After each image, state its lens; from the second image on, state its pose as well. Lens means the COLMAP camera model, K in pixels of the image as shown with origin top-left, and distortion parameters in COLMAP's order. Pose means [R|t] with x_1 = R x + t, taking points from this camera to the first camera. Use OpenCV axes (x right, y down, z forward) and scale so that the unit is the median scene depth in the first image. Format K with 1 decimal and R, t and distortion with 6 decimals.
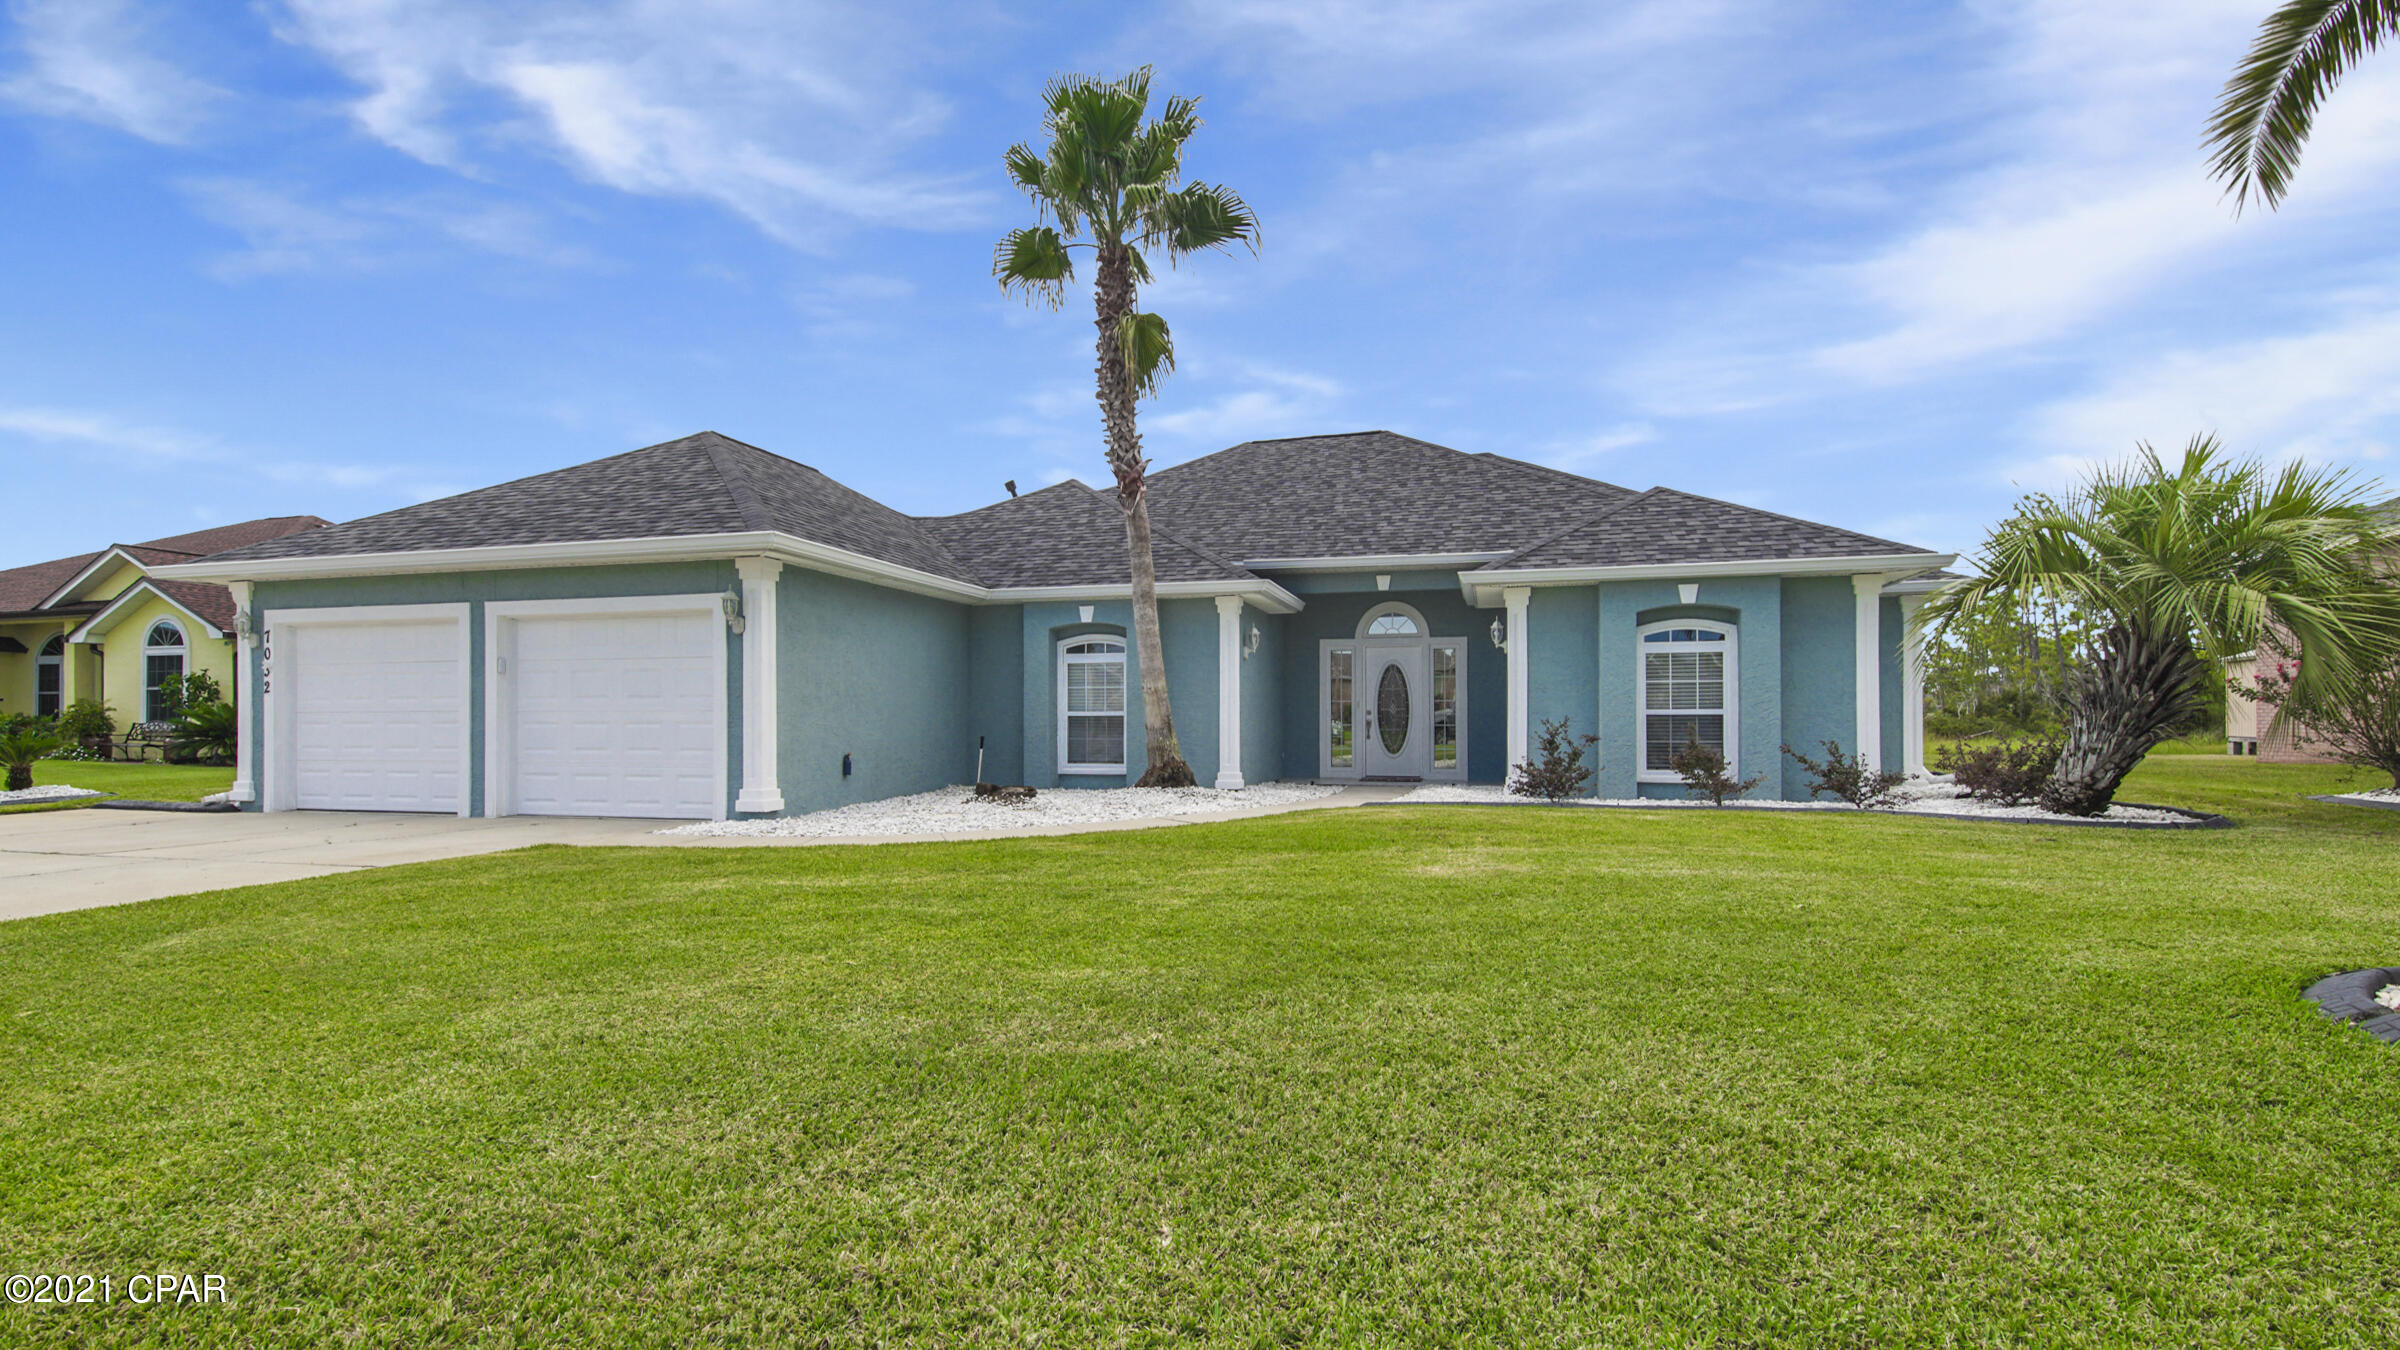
lens RADIAL K [[1062.9, 0, 1195.2], [0, 1062.9, 667.3], [0, 0, 1]] dist [0.031806, -0.019202]
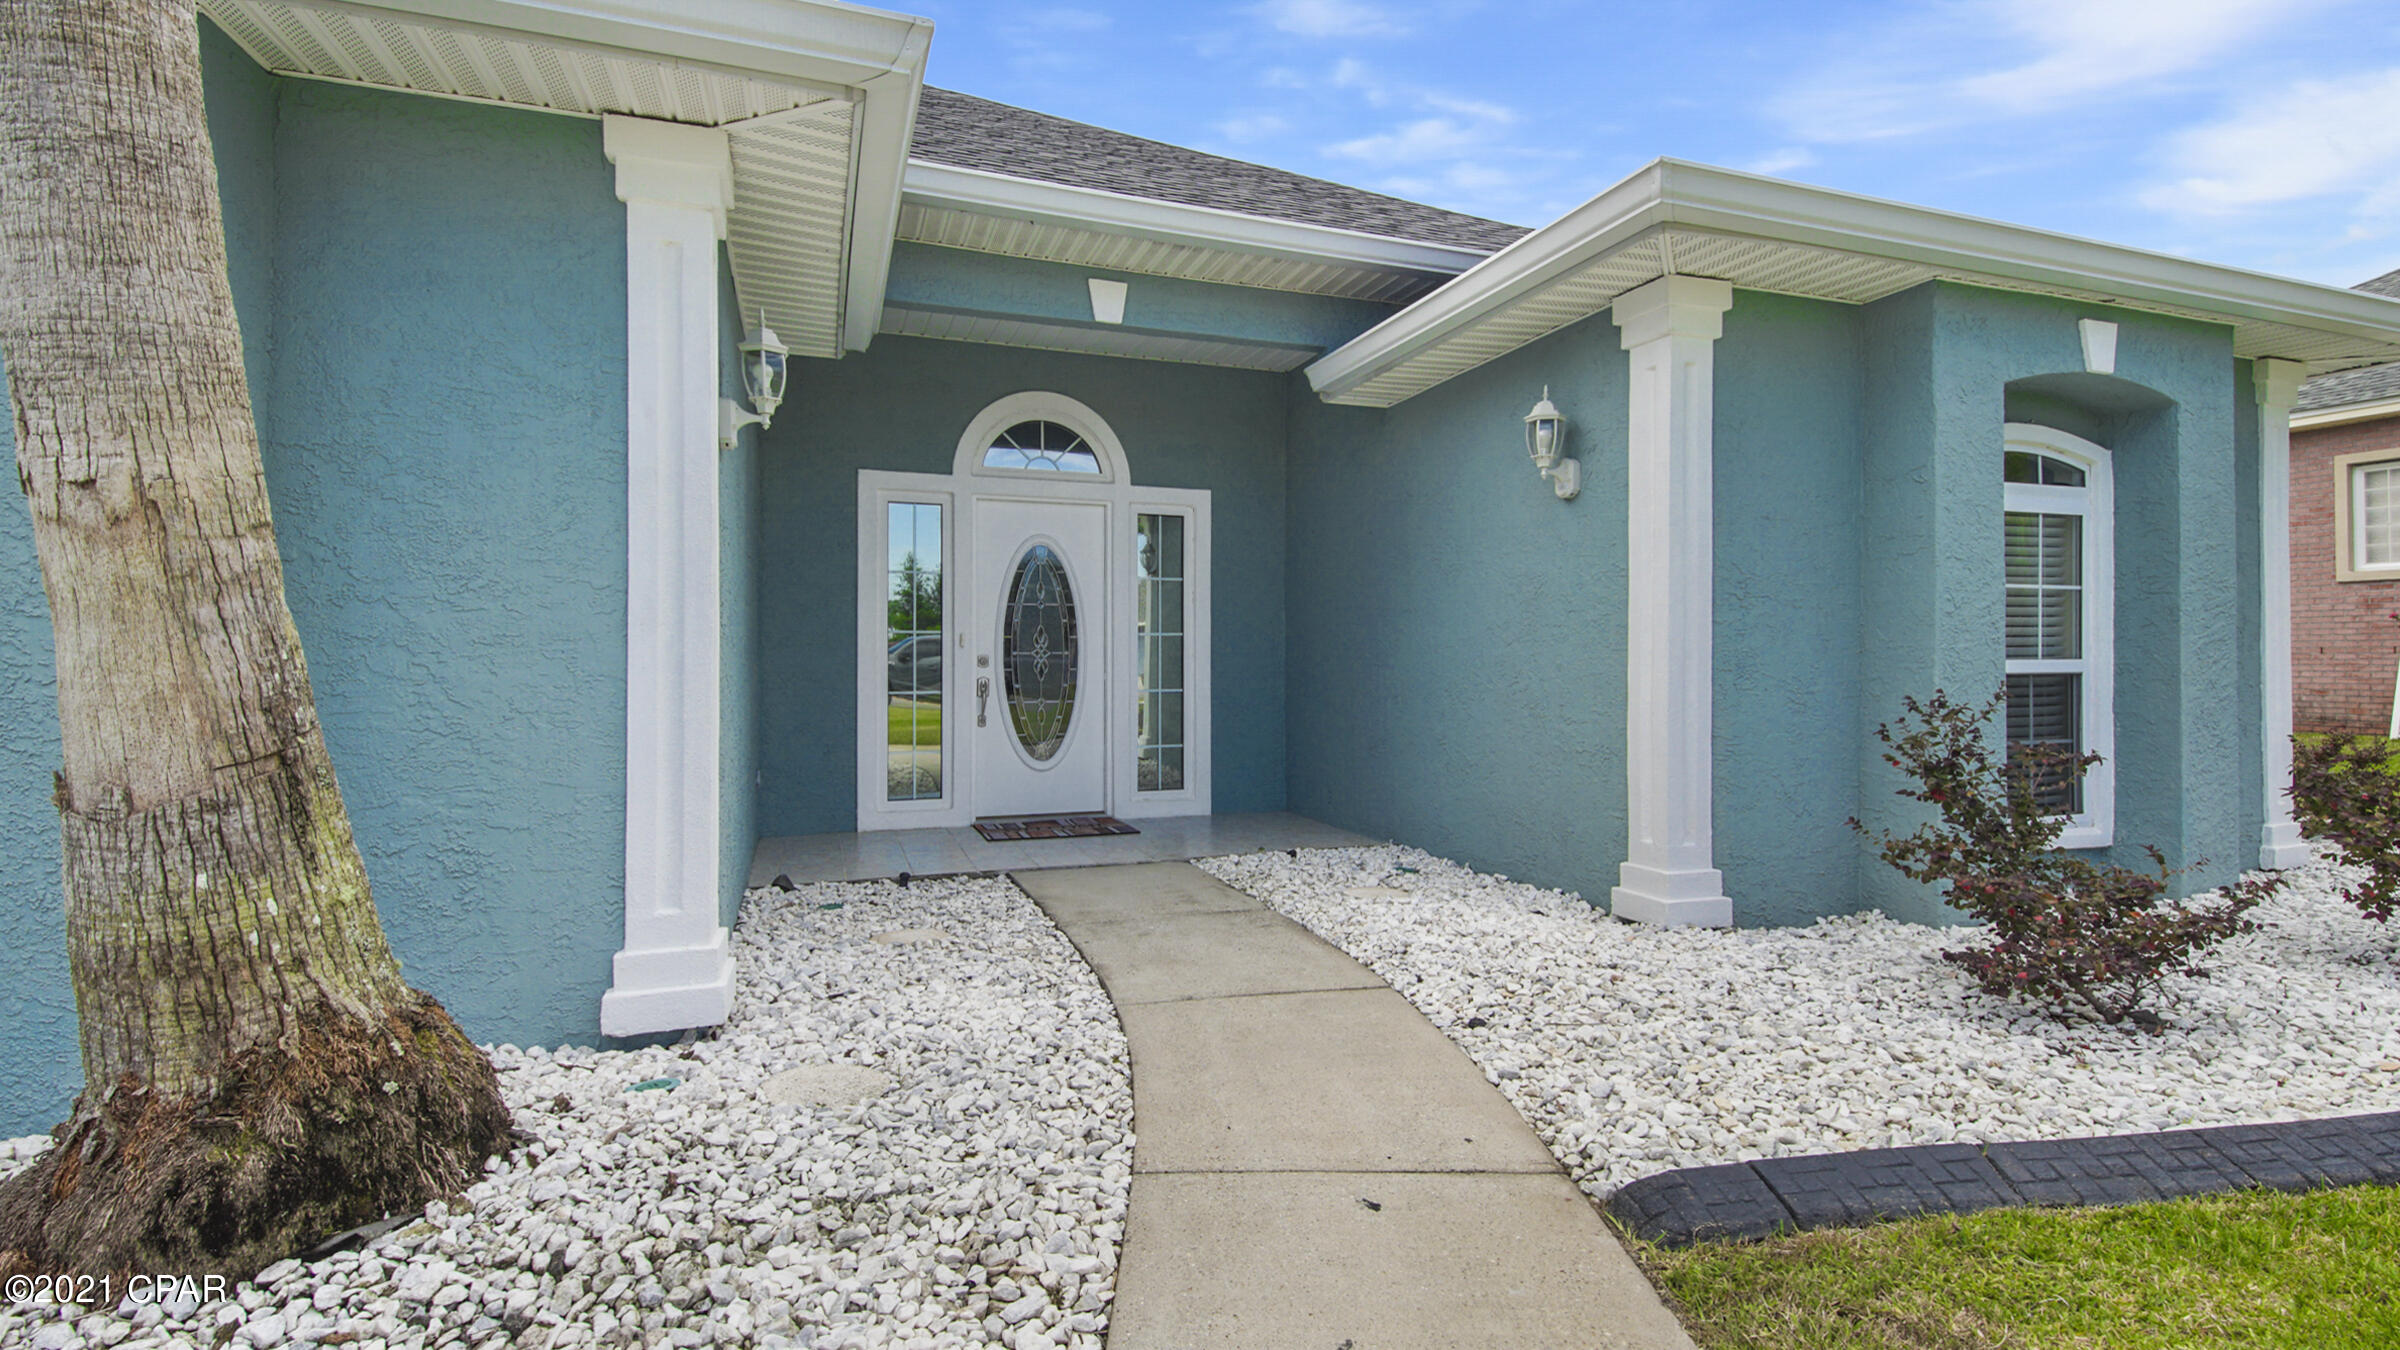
lens RADIAL K [[1062.9, 0, 1195.2], [0, 1062.9, 667.3], [0, 0, 1]] dist [0.031806, -0.019202]
pose [[0.812177, -0.003514, 0.583401, -0.009727], [-0.028147, 0.998581, 0.045199, 0.030004], [-0.582732, -0.053130, 0.810926, 0.773289]]
